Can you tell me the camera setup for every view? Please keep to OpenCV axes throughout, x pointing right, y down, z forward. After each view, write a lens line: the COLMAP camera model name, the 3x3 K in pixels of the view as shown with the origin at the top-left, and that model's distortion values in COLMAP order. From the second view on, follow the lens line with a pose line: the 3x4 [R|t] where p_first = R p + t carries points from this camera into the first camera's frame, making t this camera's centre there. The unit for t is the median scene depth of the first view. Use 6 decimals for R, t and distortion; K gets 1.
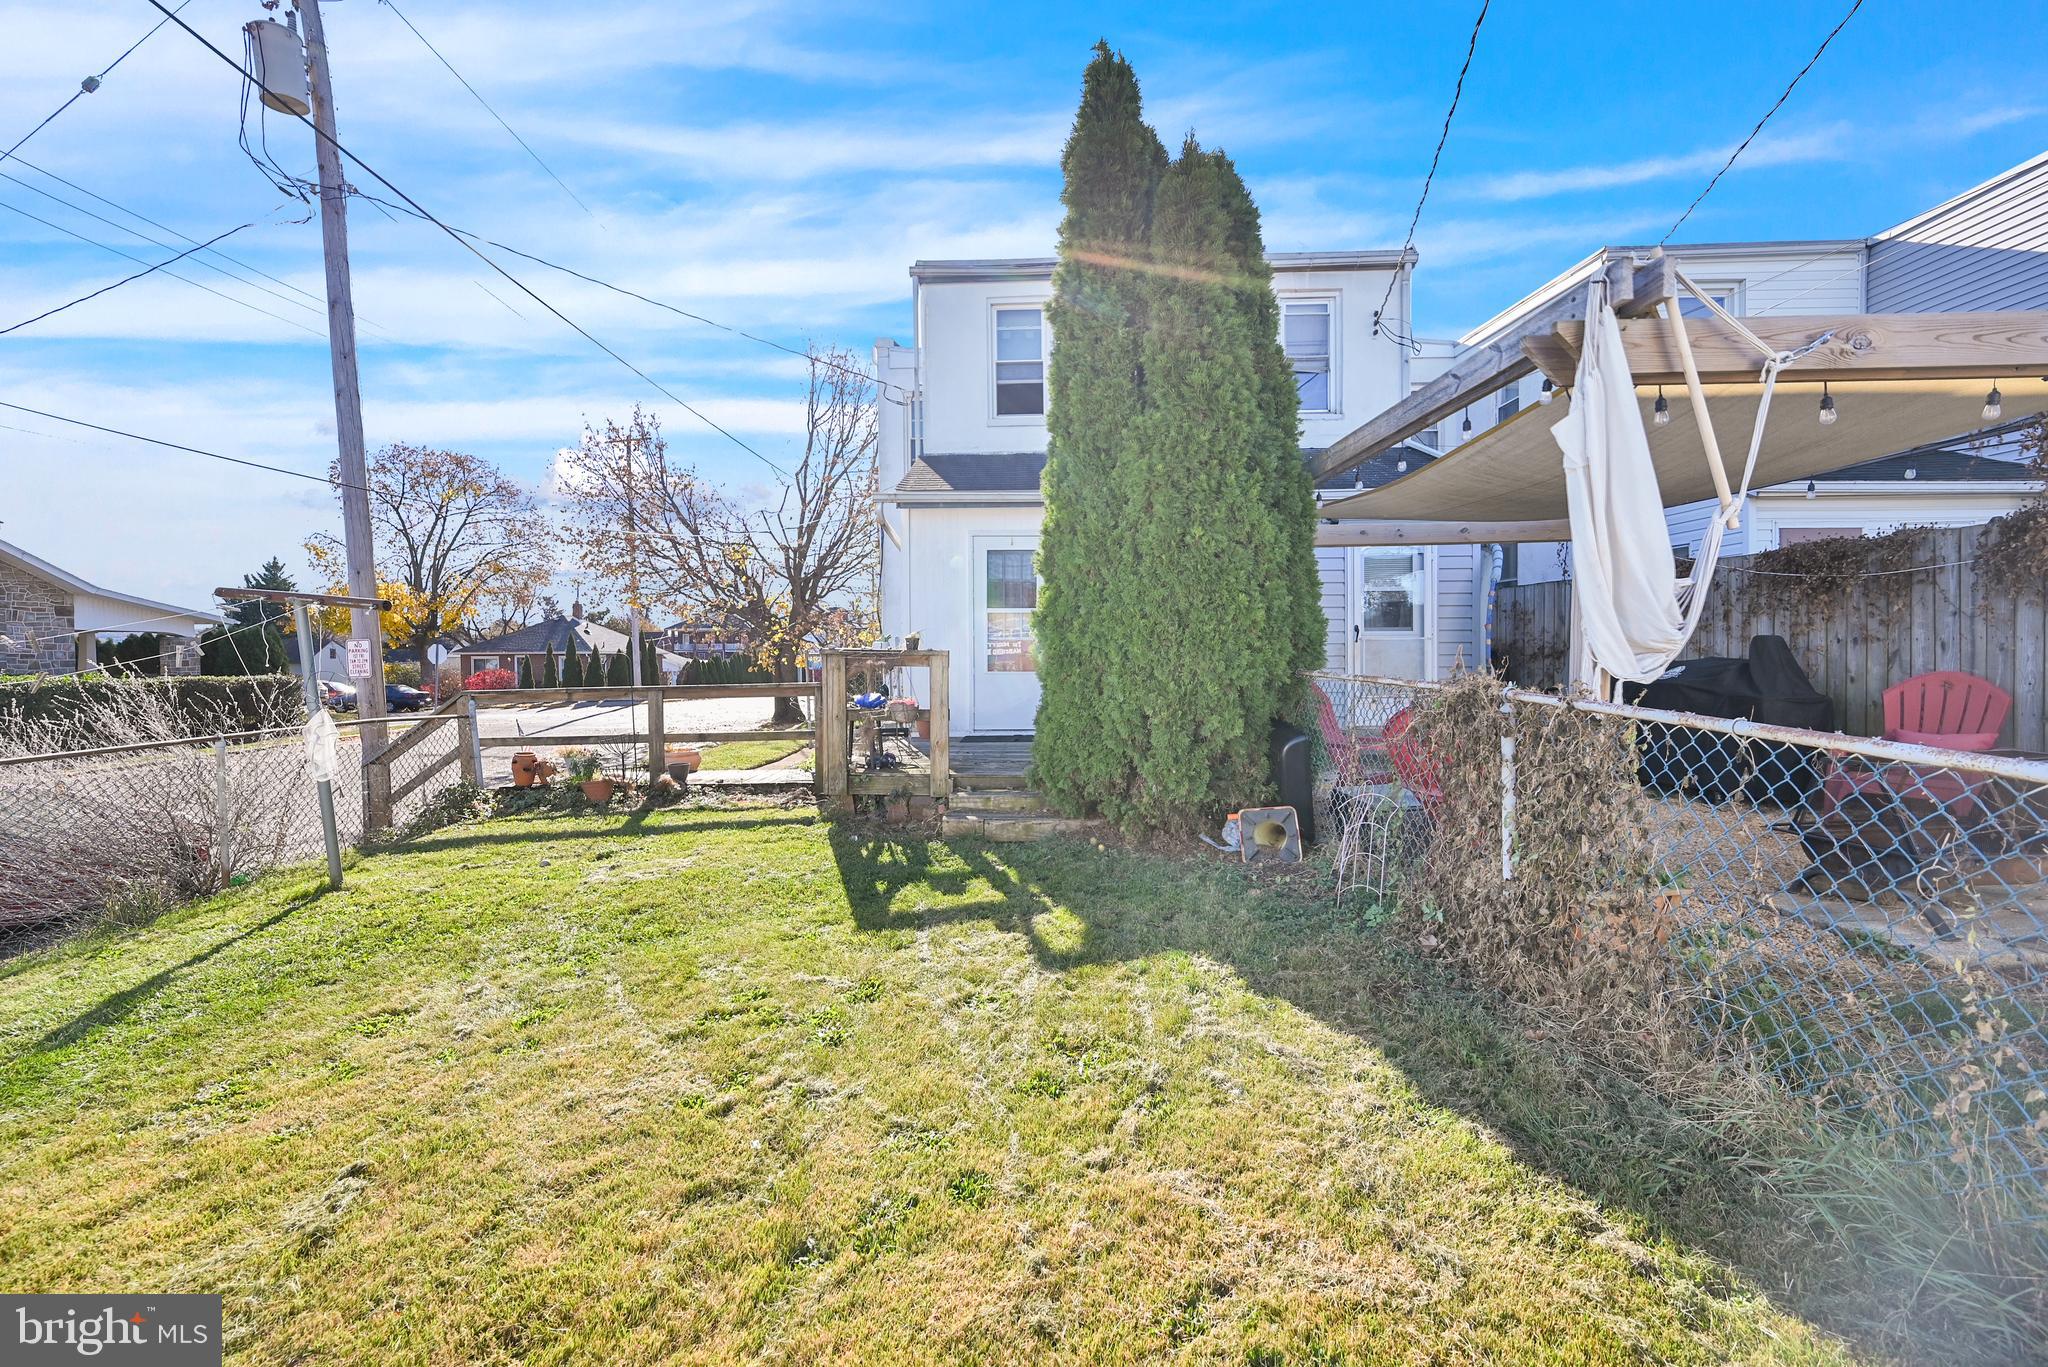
lens RADIAL K [[826.7, 0, 1013.6], [0, 826.7, 678.4], [0, 0, 1]] dist [-0.001914, 0.000397]
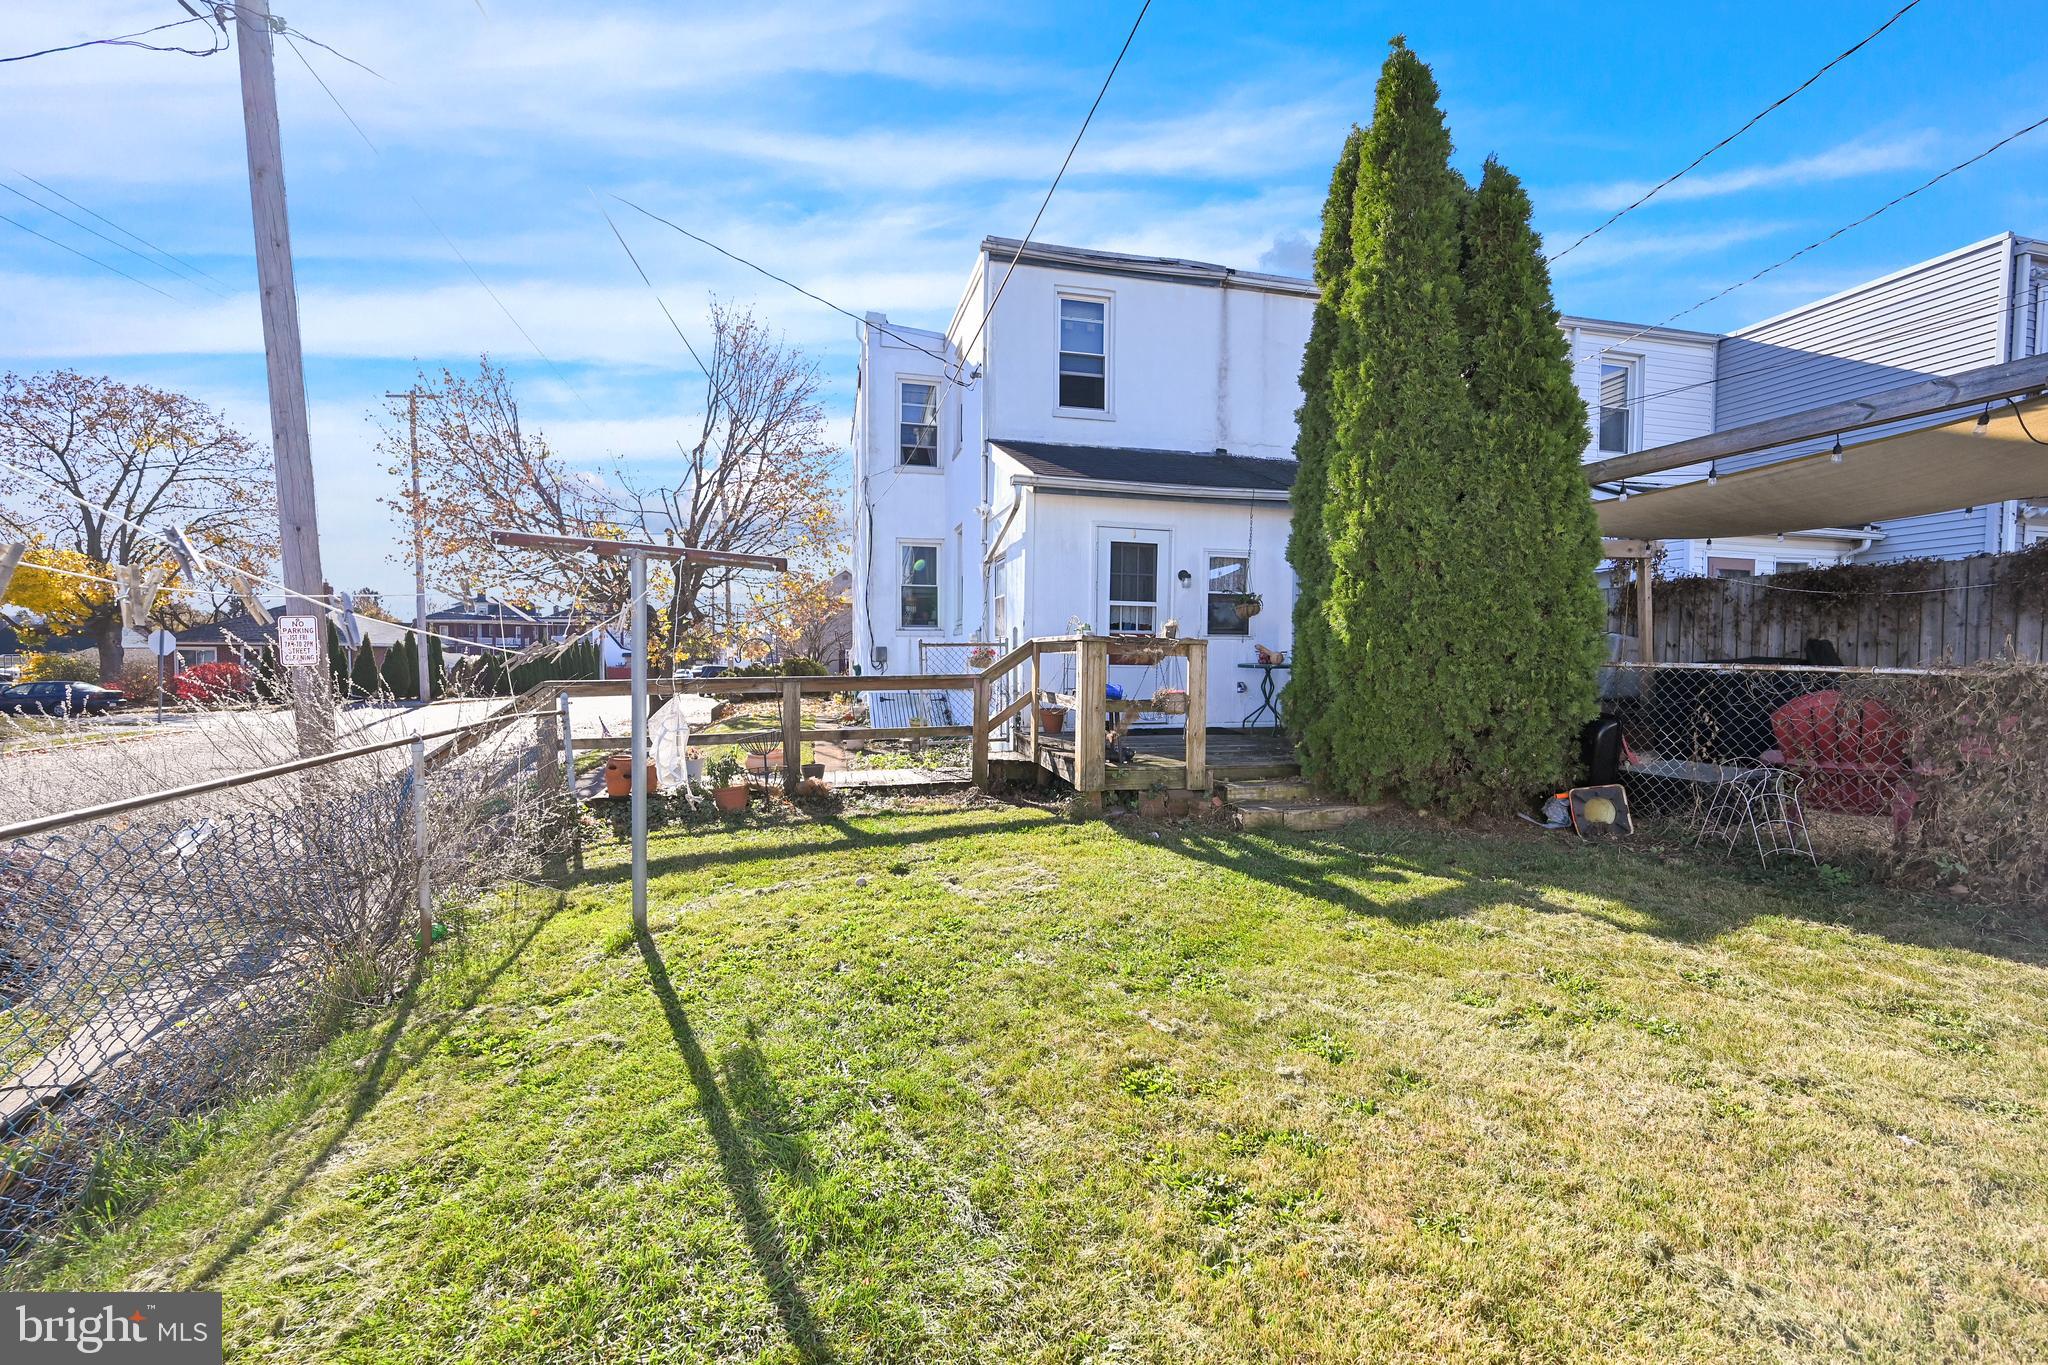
lens RADIAL K [[806.6, 0, 1027.1], [0, 806.6, 687.2], [0, 0, 1]] dist [-0.002557, 0.000570]
pose [[0.961156, 0.002399, 0.275995, -0.667676], [-0.004891, 0.999953, 0.008341, 0.018867], [-0.275962, -0.009367, 0.961123, 0.173780]]
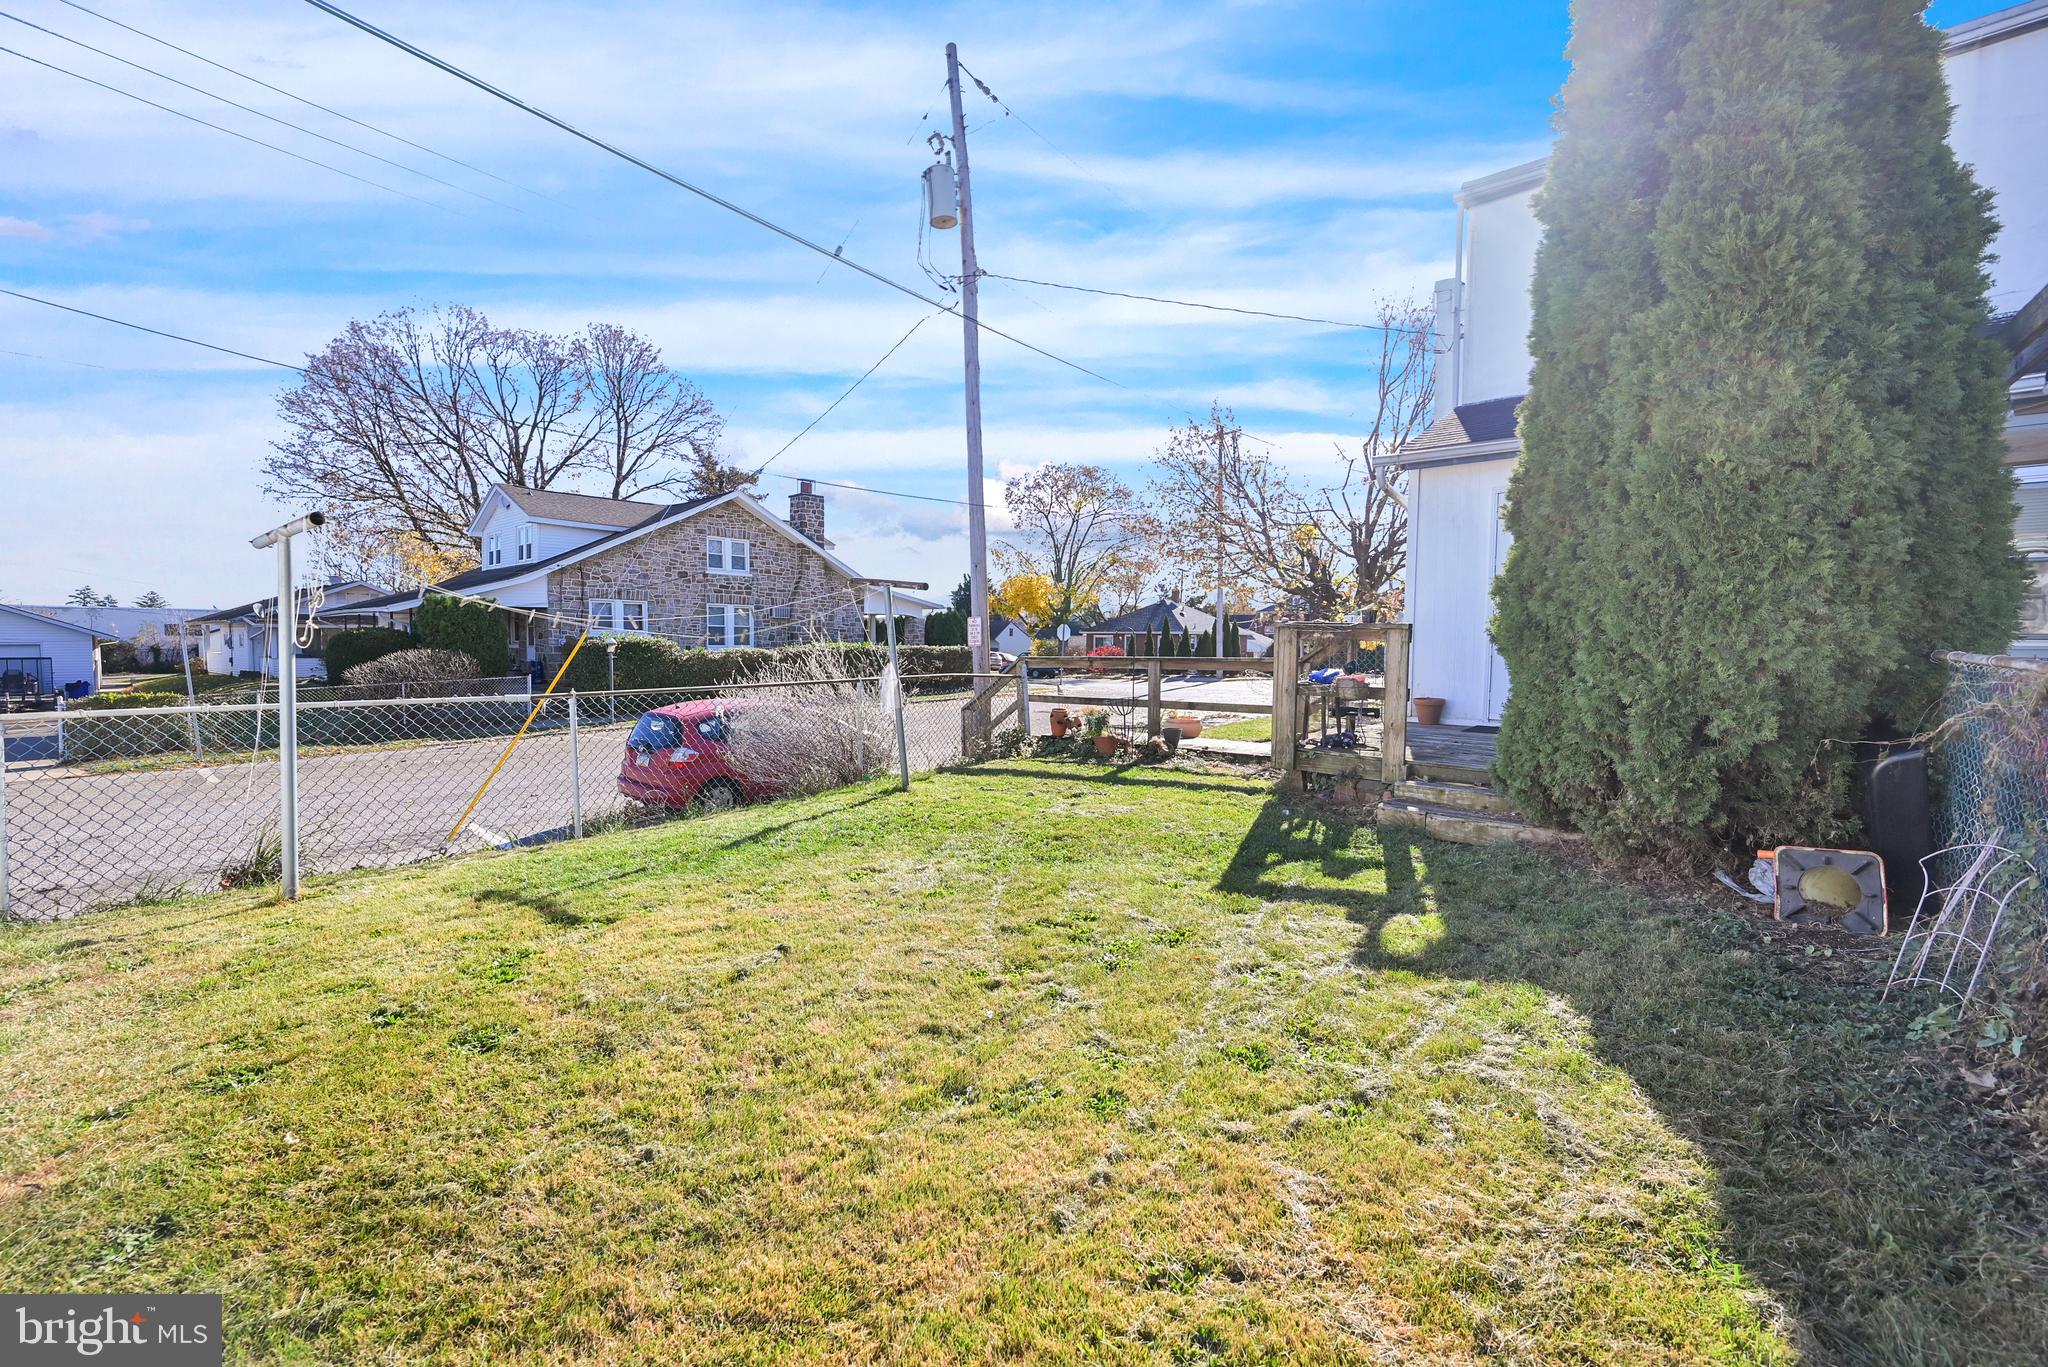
lens RADIAL K [[823.4, 0, 1018.4], [0, 823.4, 686.2], [0, 0, 1]] dist [-0.000740, 0.000211]
pose [[0.771181, 0.050853, -0.634582, 0.202352], [-0.032020, 0.998641, 0.041115, 0.013649], [0.635811, -0.011388, 0.771761, 0.042477]]
